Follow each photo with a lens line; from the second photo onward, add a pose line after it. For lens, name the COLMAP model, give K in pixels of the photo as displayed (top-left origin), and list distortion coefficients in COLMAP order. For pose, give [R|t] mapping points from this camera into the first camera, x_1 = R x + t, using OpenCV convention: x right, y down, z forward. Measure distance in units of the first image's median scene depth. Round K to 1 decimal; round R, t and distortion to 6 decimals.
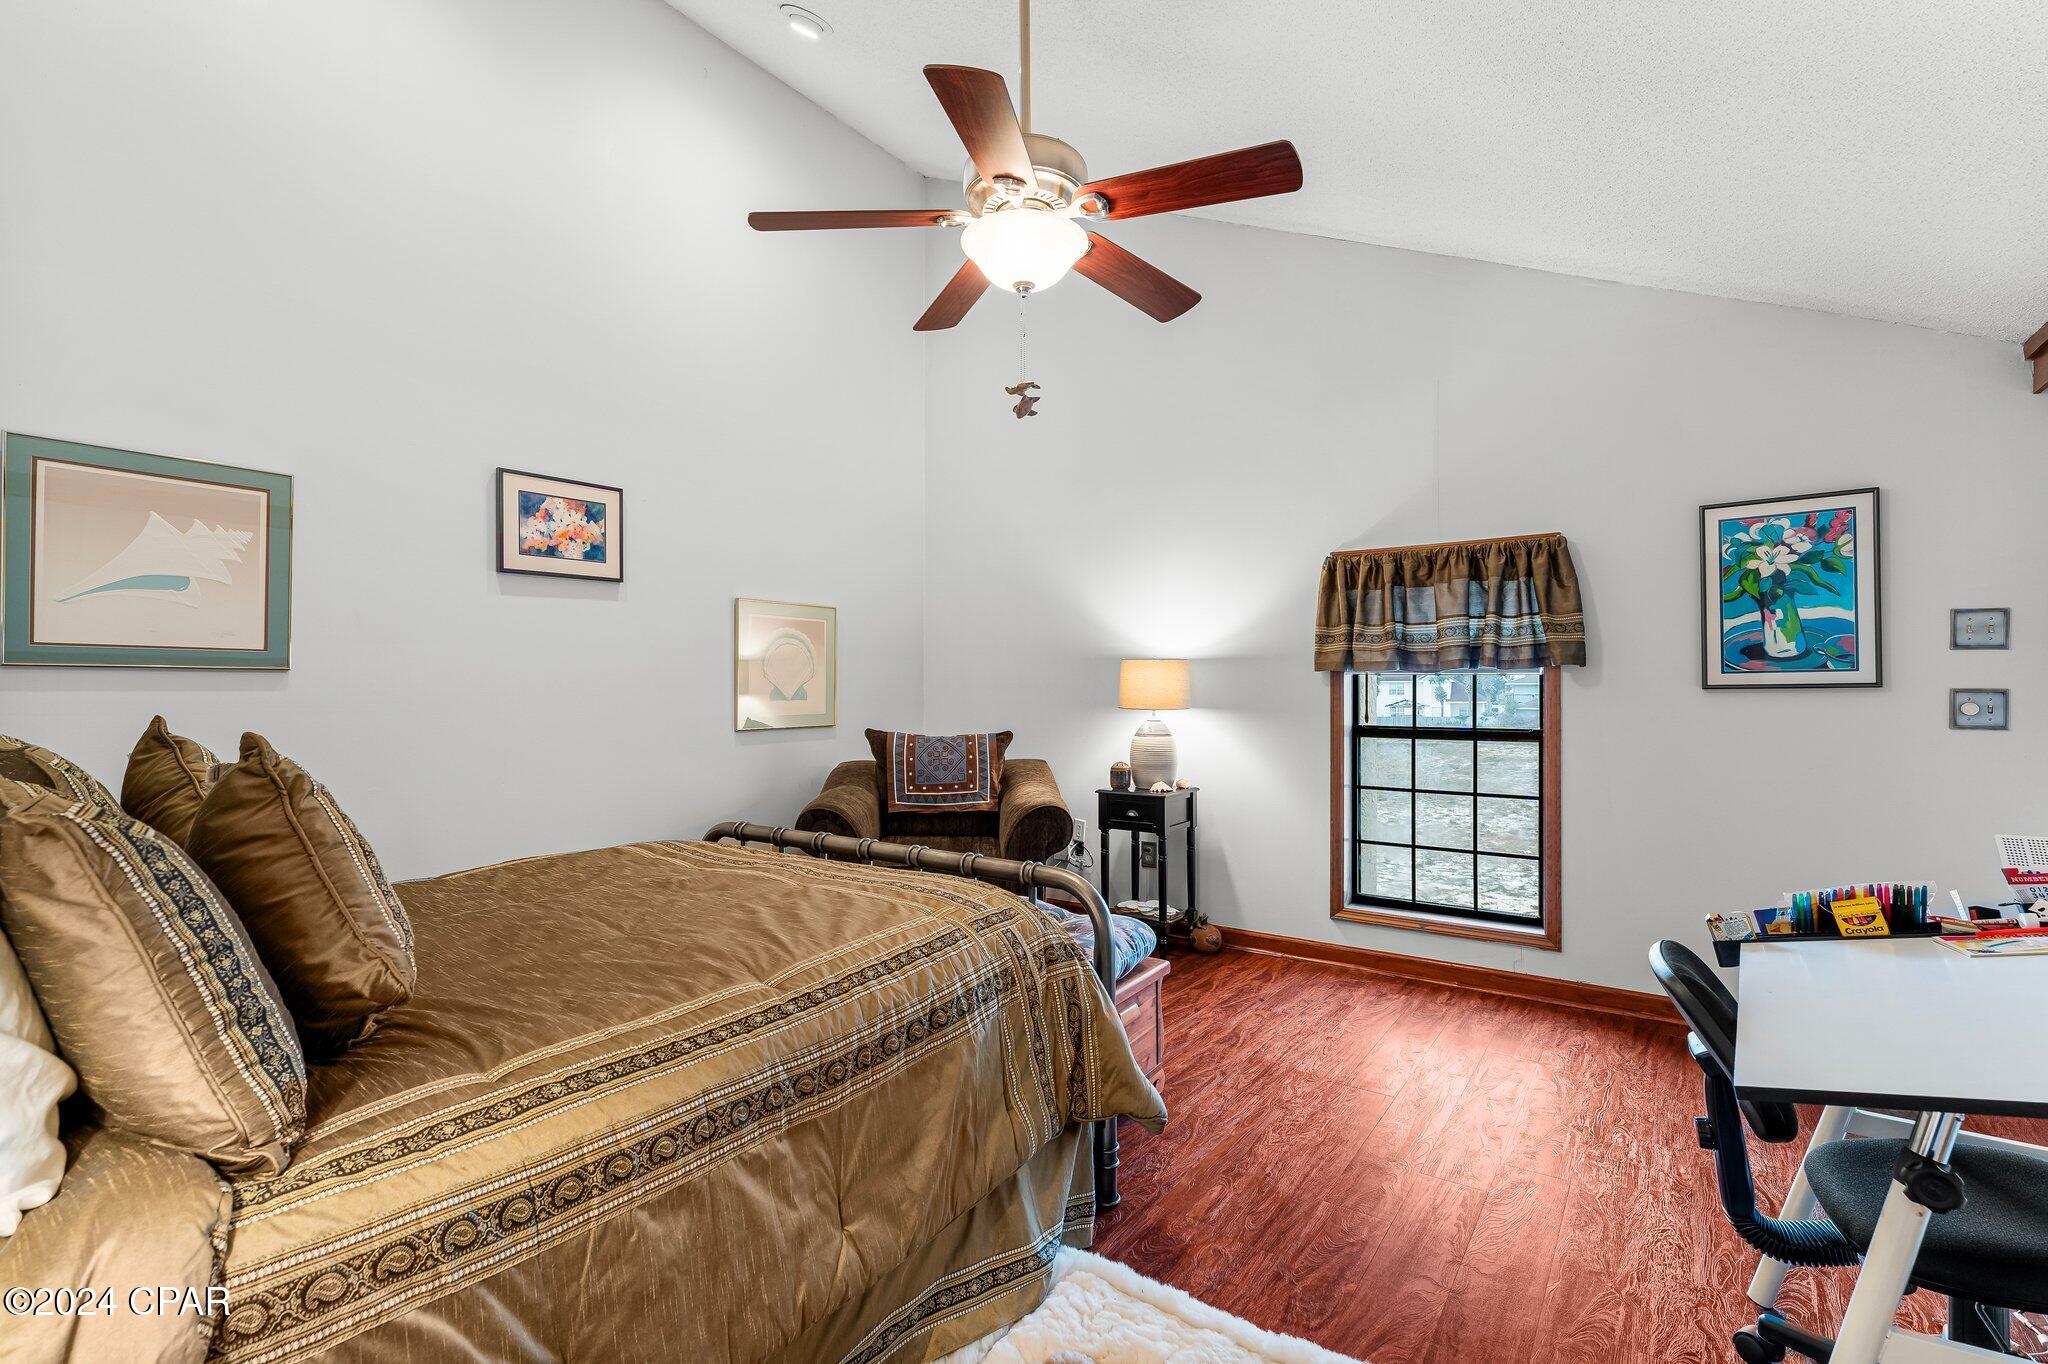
lens RADIAL K [[901.6, 0, 1031.1], [0, 901.6, 677.3], [0, 0, 1]] dist [-0.000724, 0.000084]
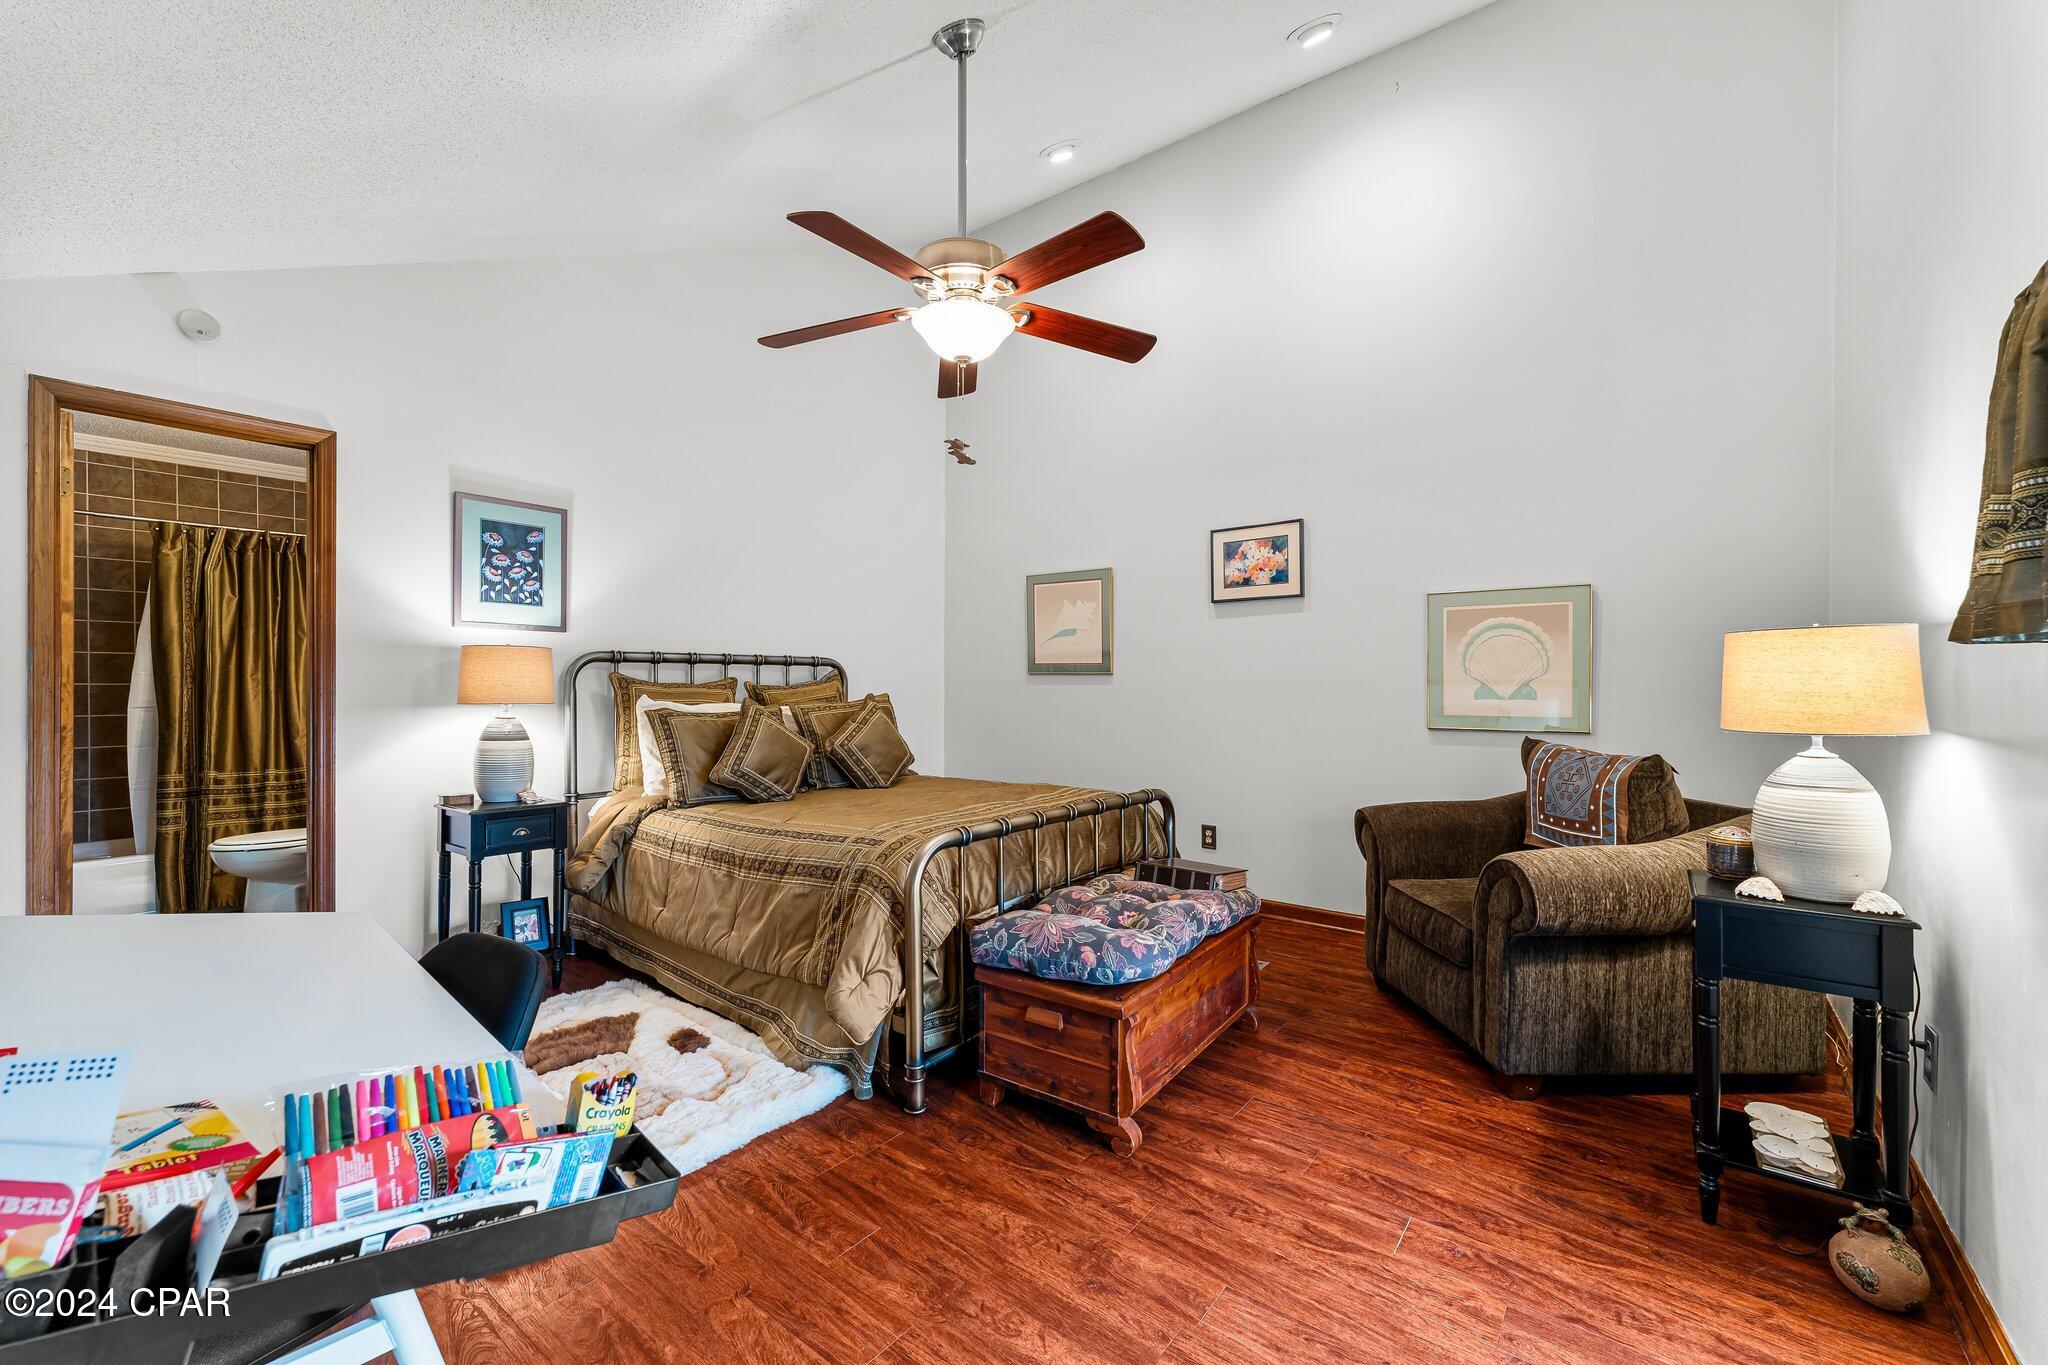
lens RADIAL K [[819.7, 0, 1012.0], [0, 819.7, 680.0], [0, 0, 1]] dist [-0.000480, -0.000318]
pose [[-0.033181, 0.002647, -0.999446, 0.680448], [0.011598, 0.999930, 0.002264, -0.000673], [0.999382, -0.011516, -0.033210, 0.673053]]
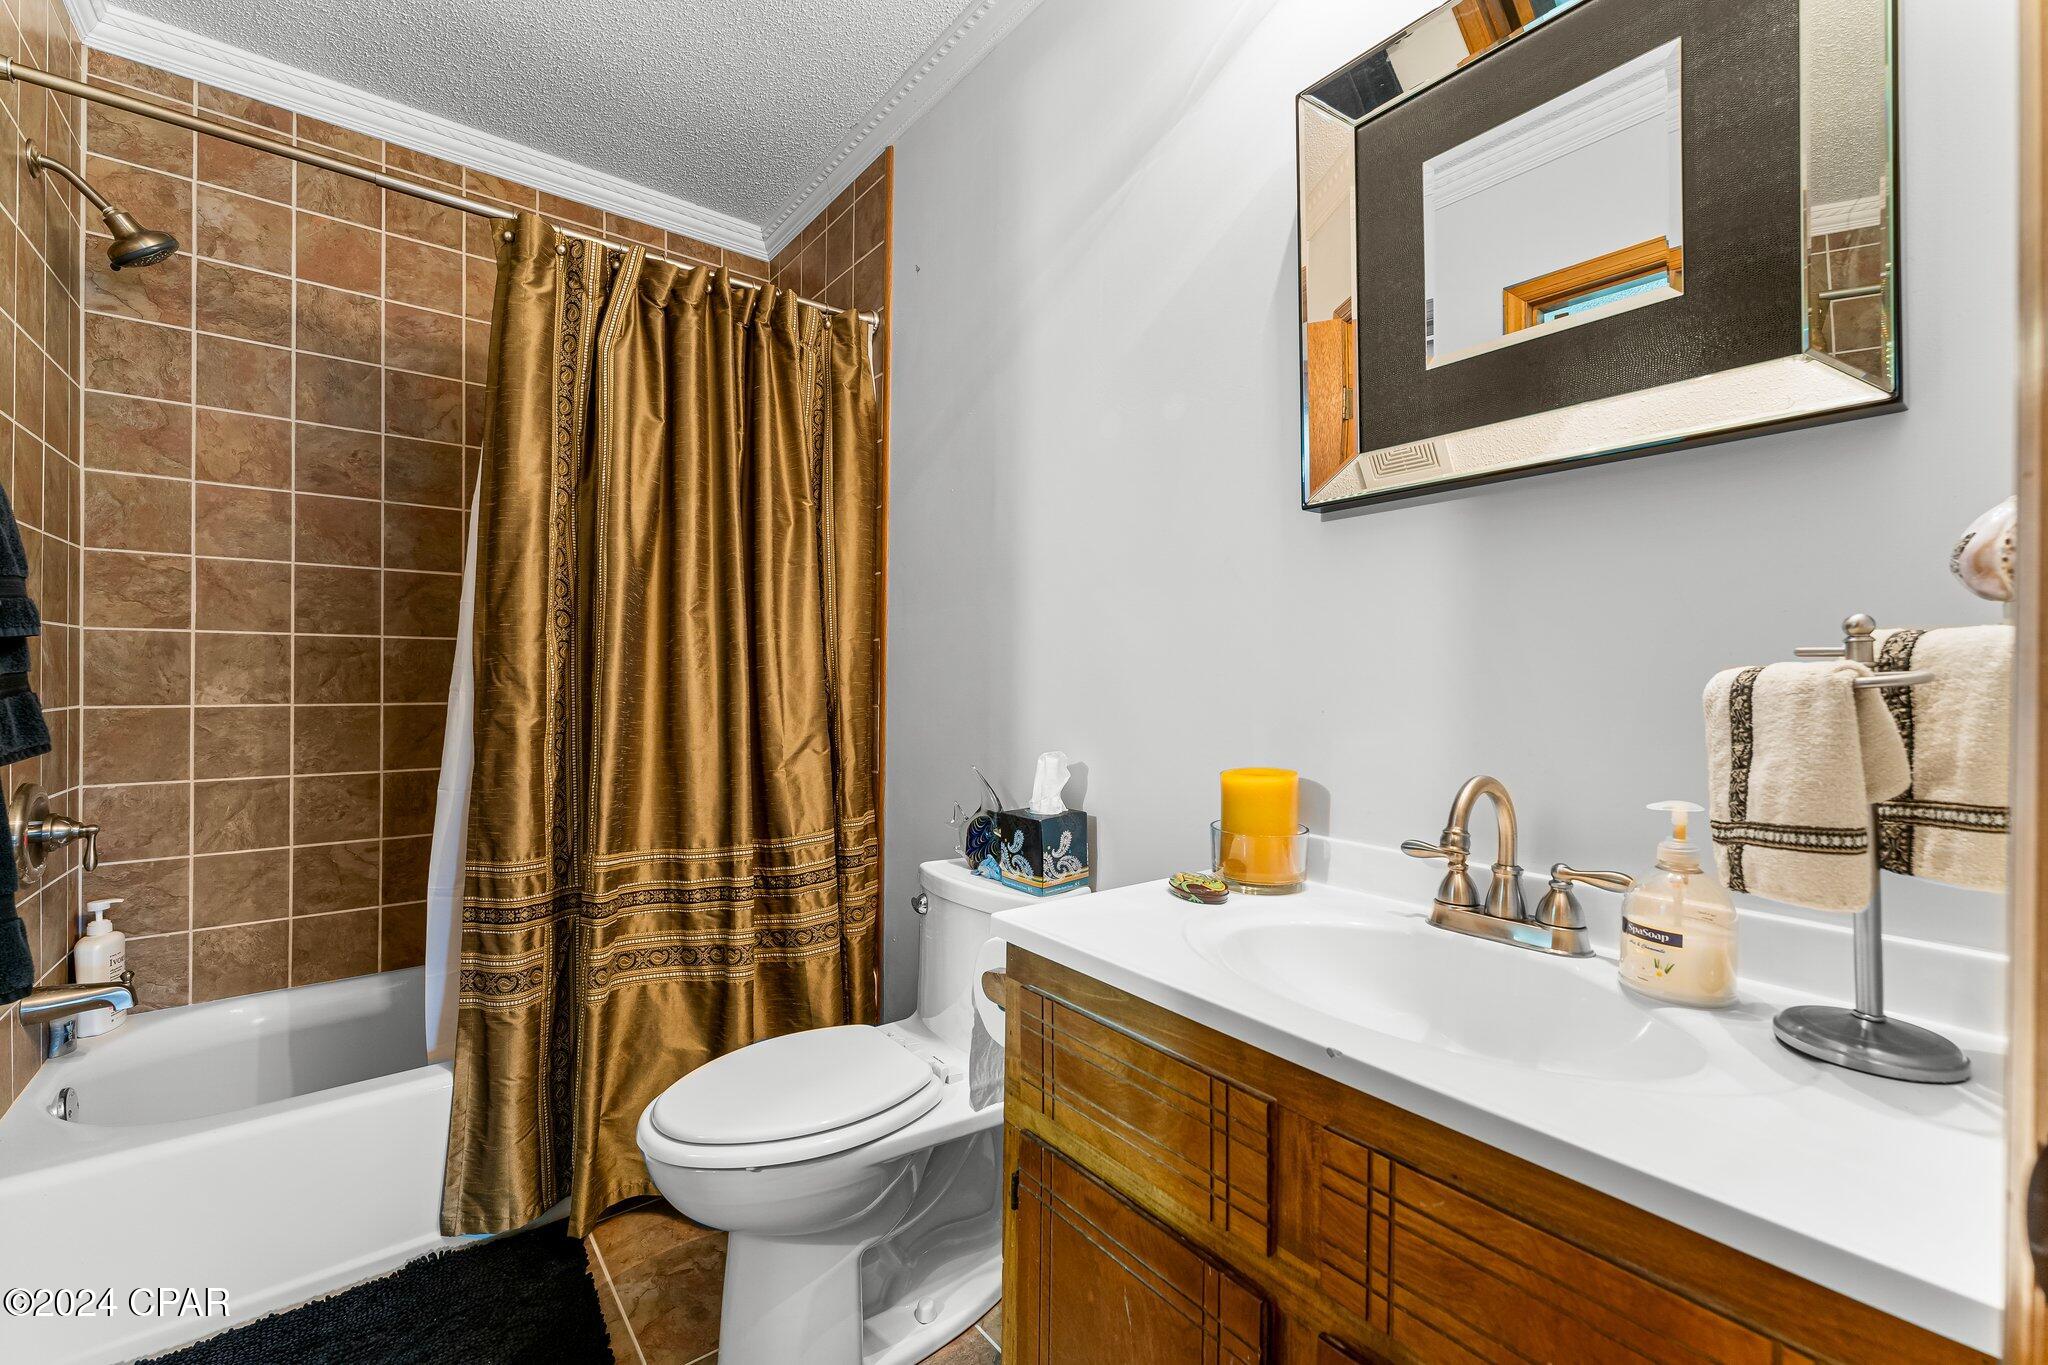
lens RADIAL K [[819.7, 0, 1044.6], [0, 819.7, 688.5], [0, 0, 1]] dist [-0.000480, -0.000318]
pose [[-0.251713, -0.005688, -0.967785, 0.484066], [-0.005557, 0.999975, -0.004432, 0.007880], [0.967786, 0.004262, -0.251738, 0.454786]]
